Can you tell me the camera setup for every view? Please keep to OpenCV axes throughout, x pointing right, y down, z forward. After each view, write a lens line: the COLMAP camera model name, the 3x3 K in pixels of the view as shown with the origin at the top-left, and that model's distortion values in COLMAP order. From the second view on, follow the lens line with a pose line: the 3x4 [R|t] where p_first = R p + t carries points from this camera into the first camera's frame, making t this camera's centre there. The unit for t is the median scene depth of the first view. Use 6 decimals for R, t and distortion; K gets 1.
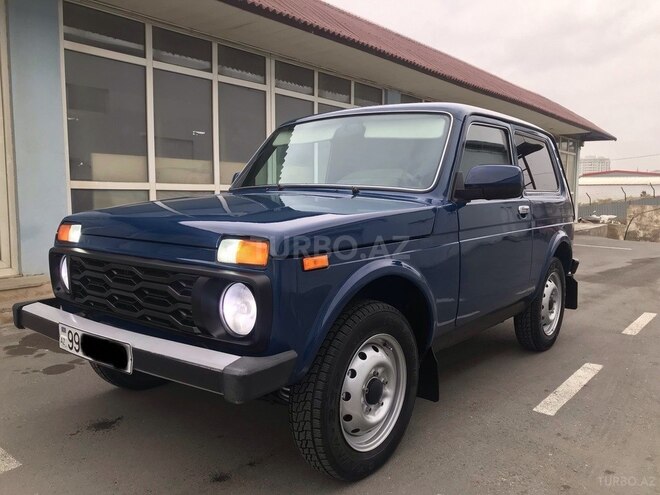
lens RADIAL K [[543.4, 0, 327.5], [0, 543.4, 246.3], [0, 0, 1]] dist [0.035864, -0.004670]
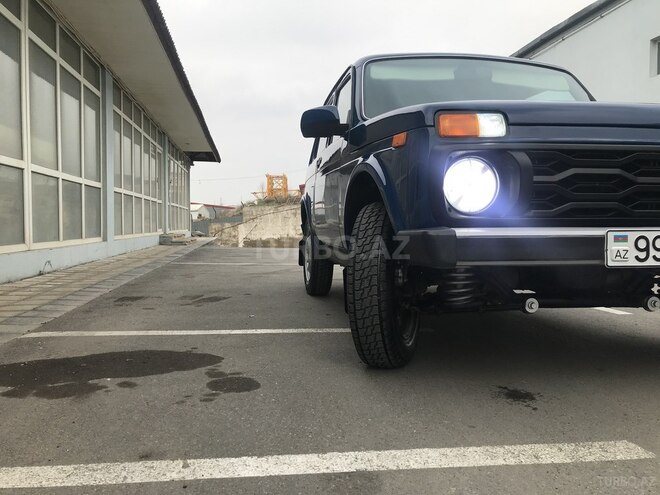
lens RADIAL K [[543.4, 0, 327.5], [0, 543.4, 246.3], [0, 0, 1]] dist [0.035864, -0.004670]
pose [[0.671178, -0.036005, 0.740421, -1.137756], [0.076120, 0.996887, -0.020525, 0.129266], [-0.737377, 0.070136, 0.671830, 0.704984]]
